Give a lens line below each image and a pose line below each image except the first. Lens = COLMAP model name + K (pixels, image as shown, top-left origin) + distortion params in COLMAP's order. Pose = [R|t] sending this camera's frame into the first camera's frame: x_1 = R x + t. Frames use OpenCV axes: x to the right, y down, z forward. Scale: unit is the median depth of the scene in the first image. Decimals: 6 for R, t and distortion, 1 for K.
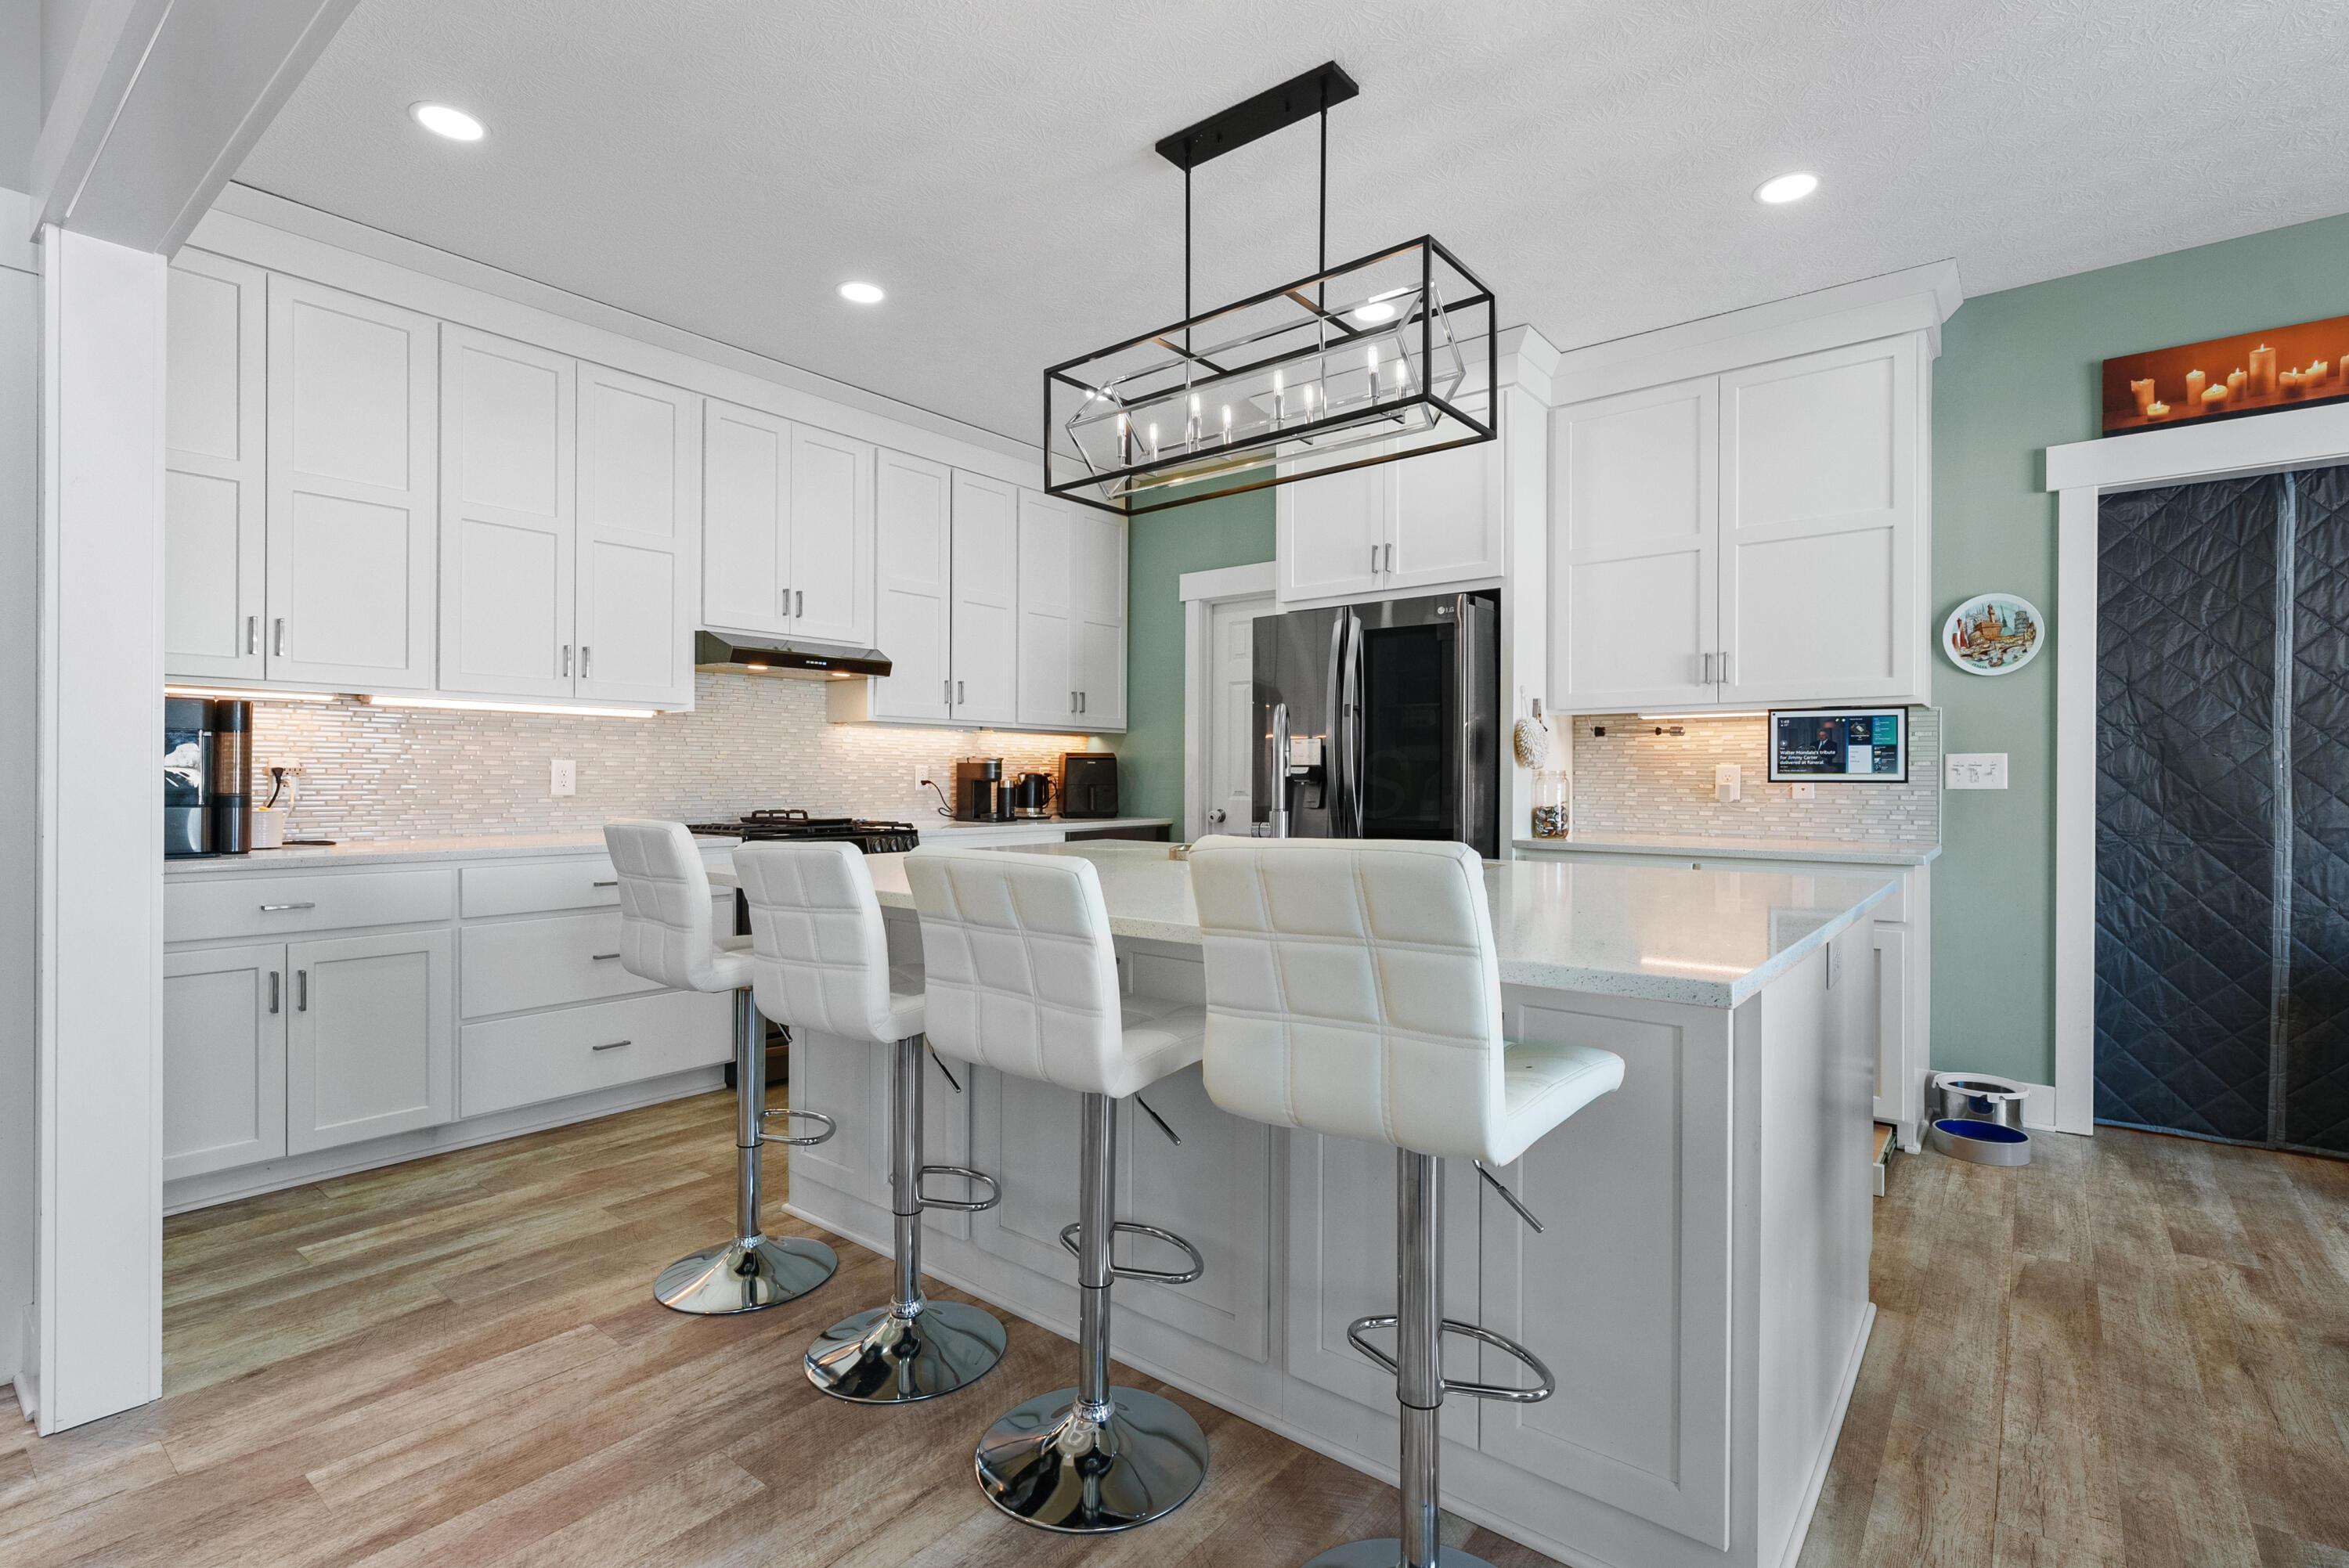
lens RADIAL K [[1078.7, 0, 1175.3], [0, 1078.7, 773.5], [0, 0, 1]] dist [-0.000515, -0.000126]
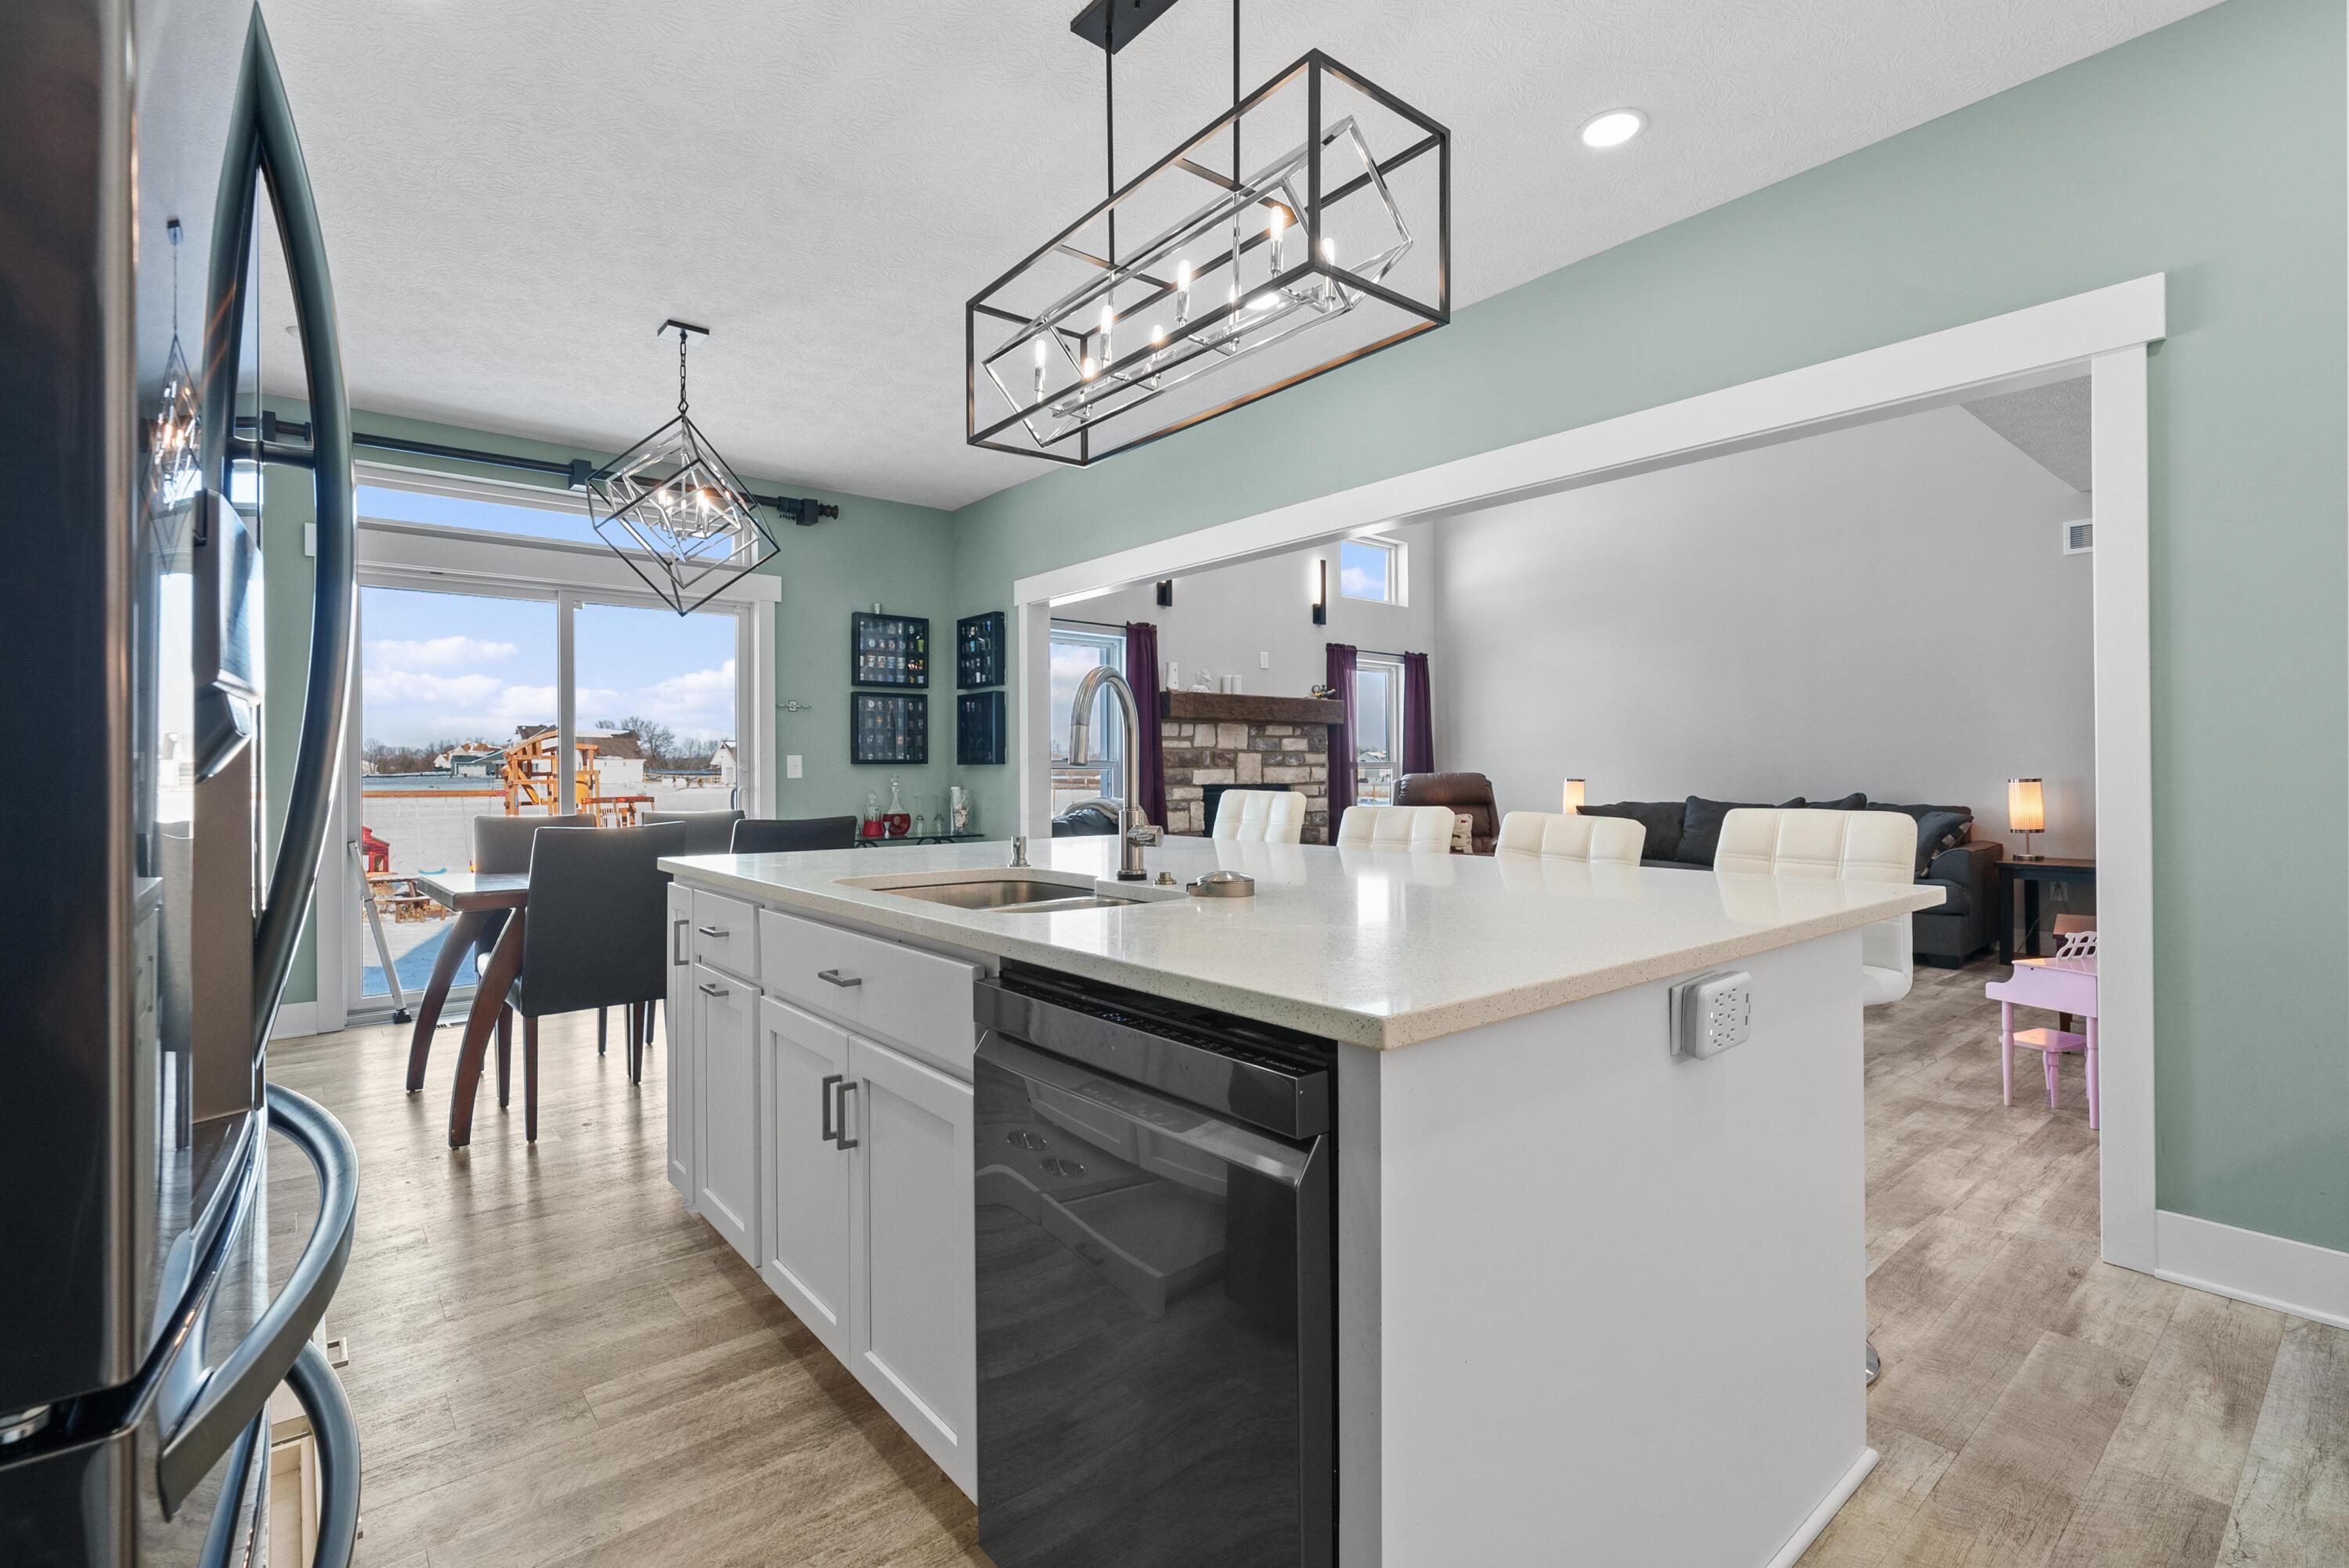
lens RADIAL K [[1078.7, 0, 1175.3], [0, 1078.7, 773.5], [0, 0, 1]] dist [-0.000515, -0.000126]
pose [[-0.980650, 0.000600, 0.195768, -0.067263], [0.000237, 0.999998, -0.001878, 0.005759], [-0.195769, -0.001795, -0.980648, 1.317489]]
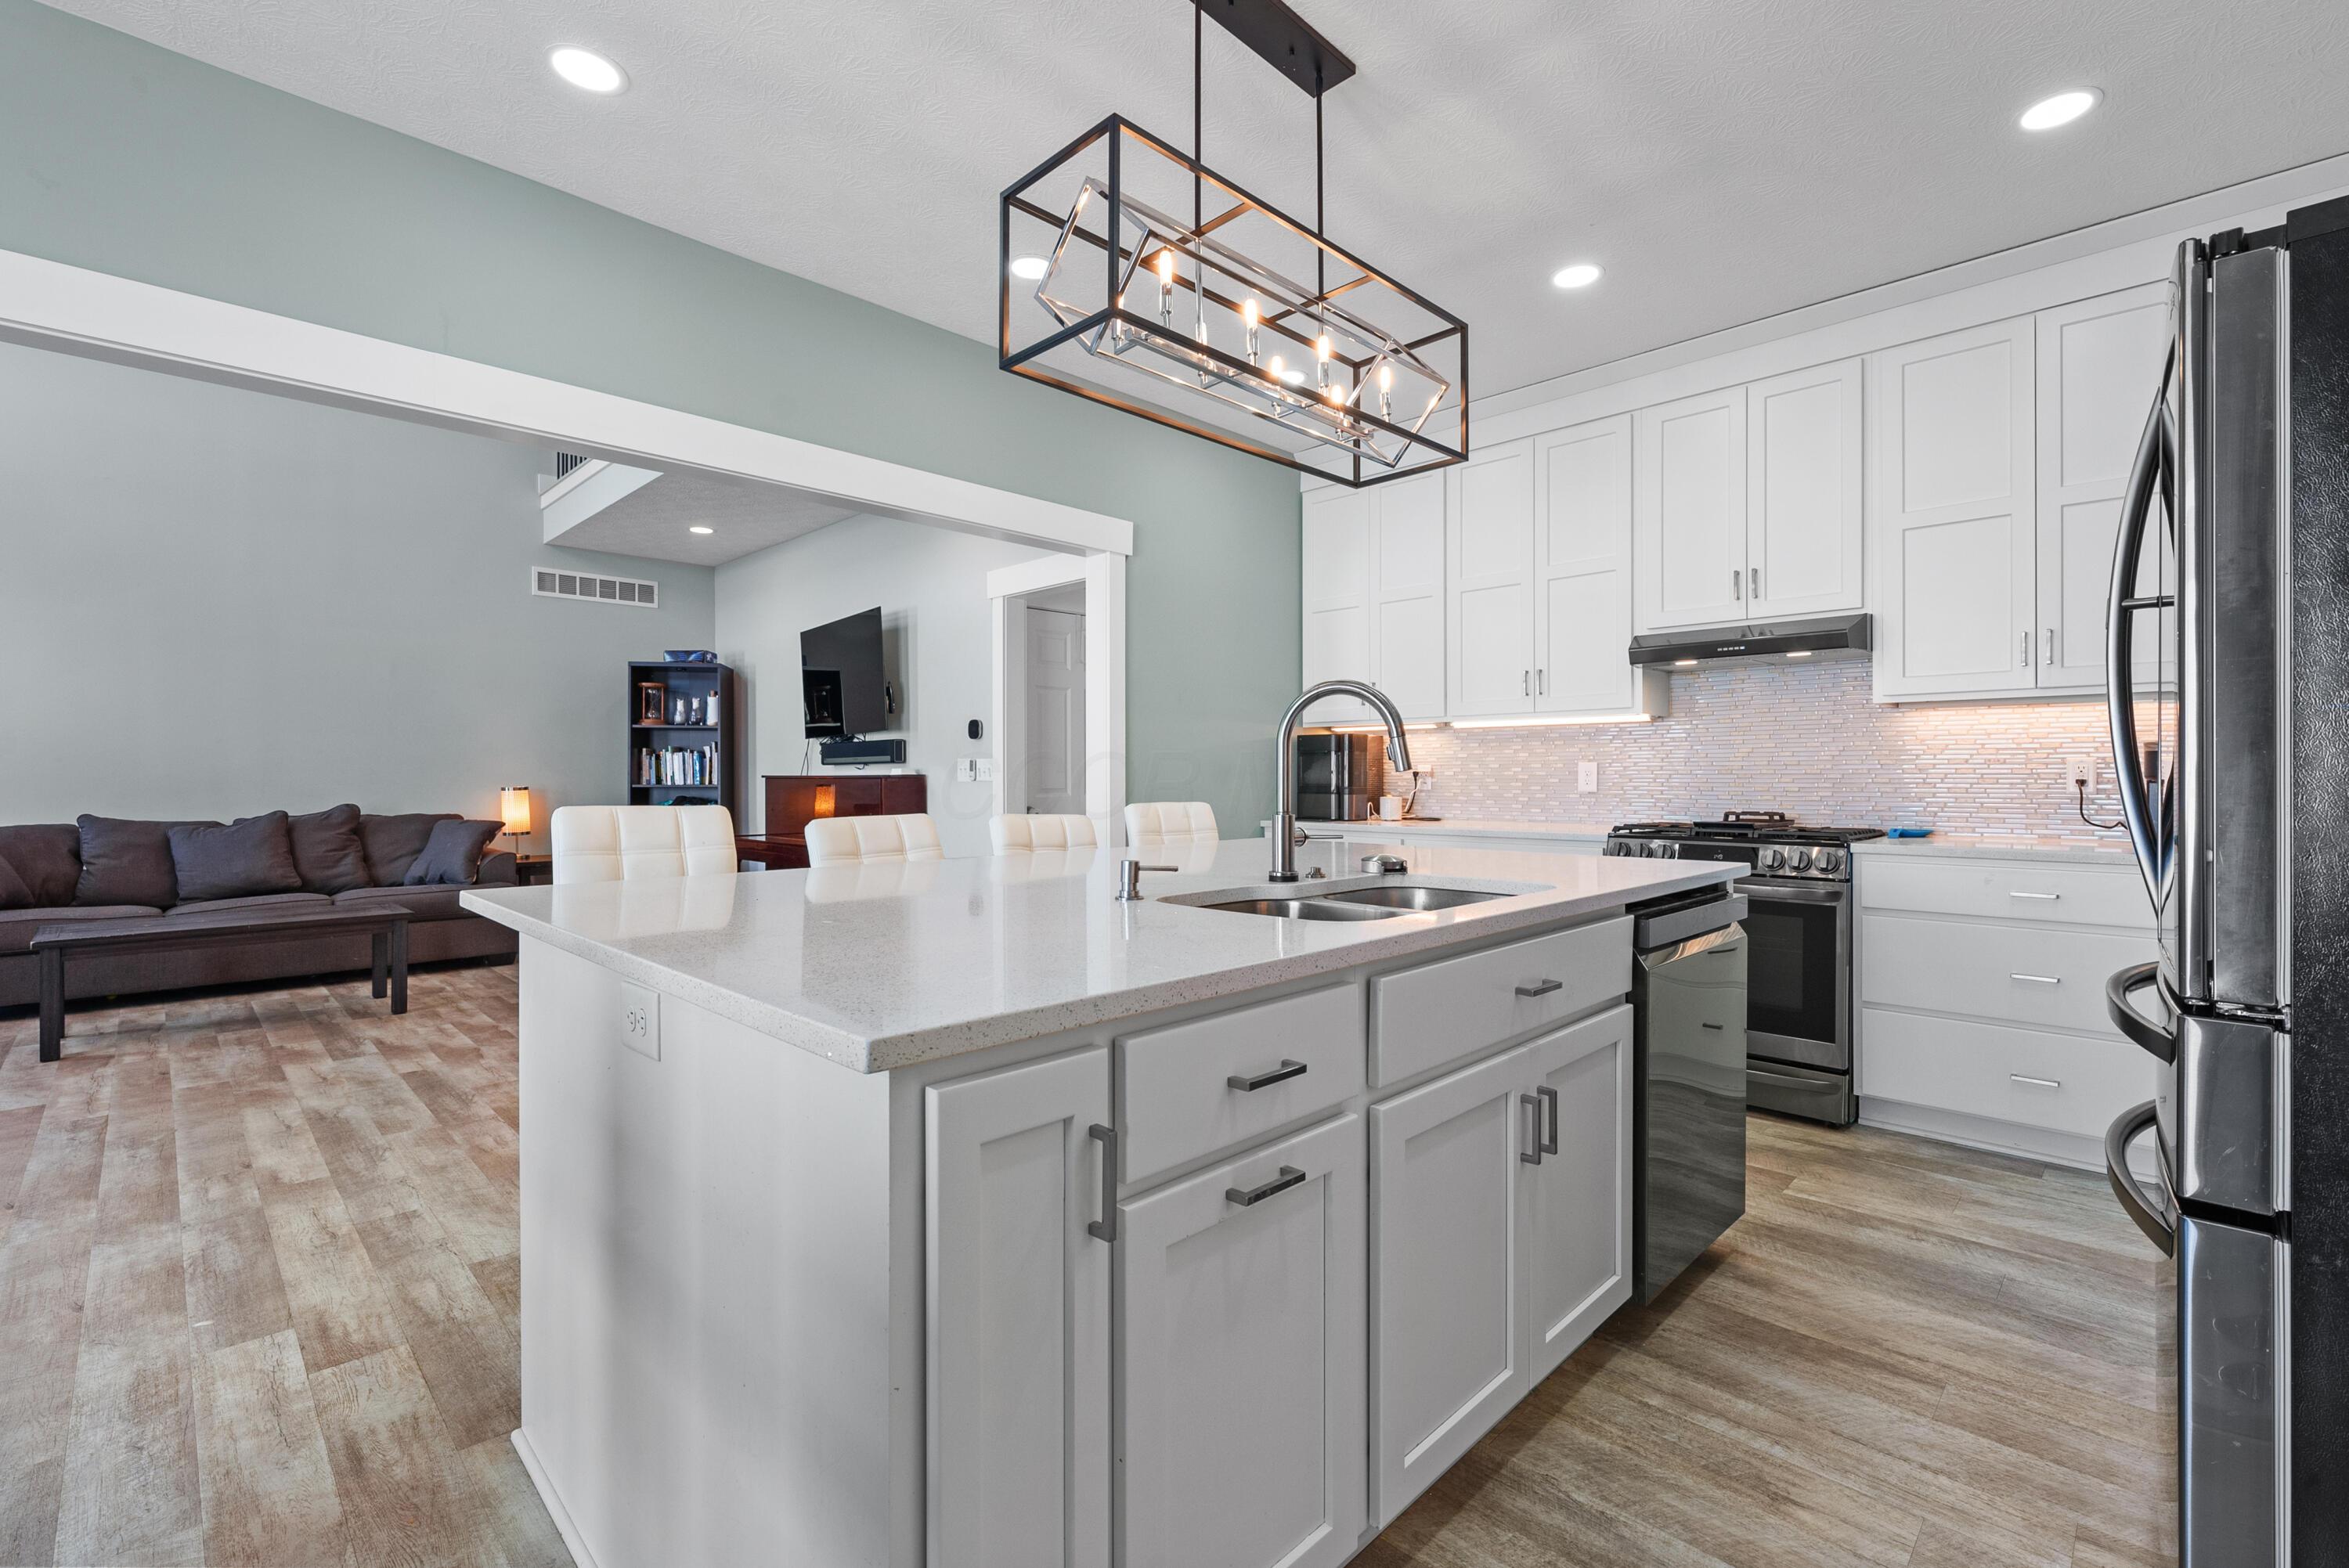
lens RADIAL K [[1019.2, 0, 1199.4], [0, 1019.2, 778.9], [0, 0, 1]] dist [-0.003604, -0.000719]
pose [[-0.086851, -0.001493, -0.996220, 0.654111], [0.005356, 0.999984, -0.001966, 0.006356], [0.996207, -0.005507, -0.086842, 0.745639]]
